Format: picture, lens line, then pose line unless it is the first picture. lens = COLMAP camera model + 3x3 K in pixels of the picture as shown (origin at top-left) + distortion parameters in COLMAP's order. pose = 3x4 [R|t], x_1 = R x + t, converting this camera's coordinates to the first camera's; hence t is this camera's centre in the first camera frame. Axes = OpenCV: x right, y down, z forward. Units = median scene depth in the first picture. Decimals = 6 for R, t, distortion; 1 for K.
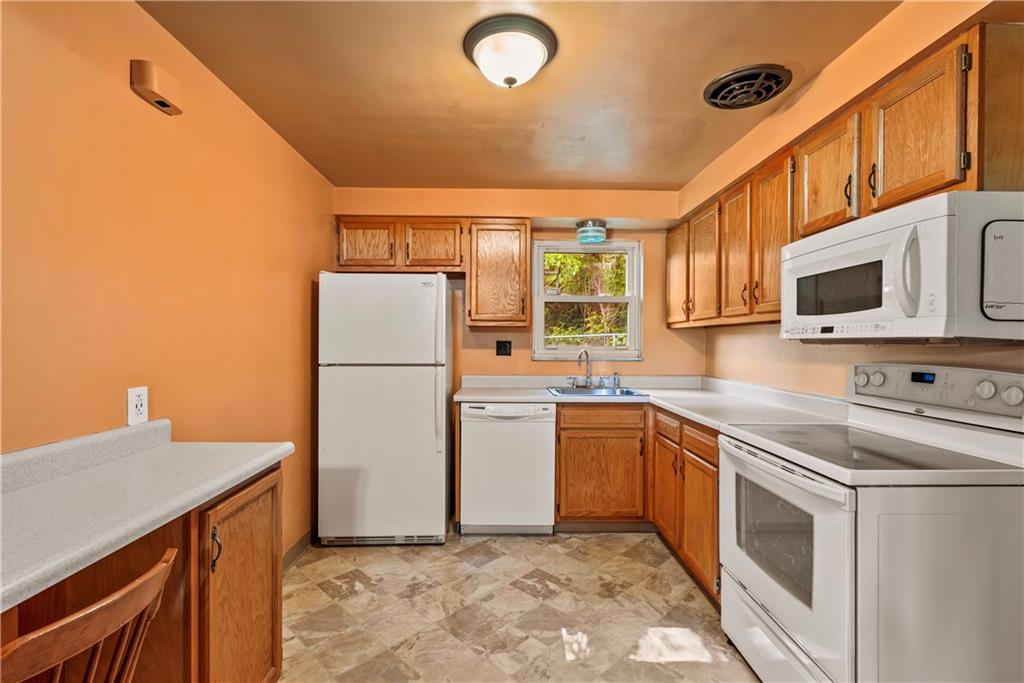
lens RADIAL K [[467.2, 0, 526.4], [0, 467.2, 338.1], [0, 0, 1]] dist [-0.006704, 0.001089]
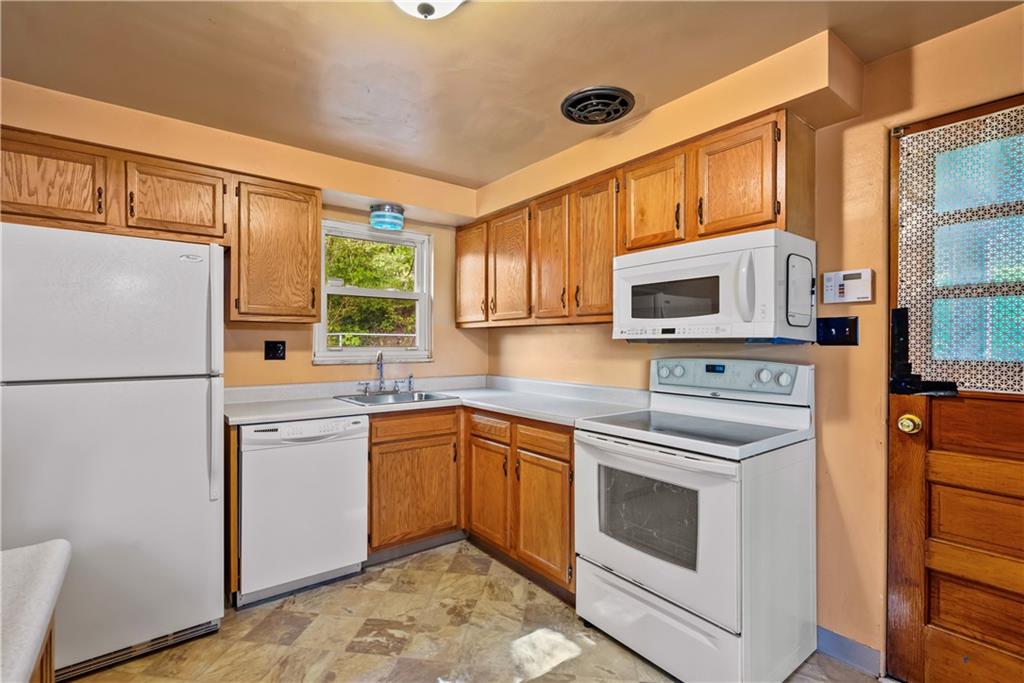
lens RADIAL K [[467.2, 0, 514.6], [0, 467.2, 338.2], [0, 0, 1]] dist [-0.006704, 0.001089]
pose [[0.808154, 0.002170, 0.588967, -0.238716], [-0.002497, 0.999997, -0.000259, 0.000958], [-0.588966, -0.001261, 0.808157, 0.178335]]
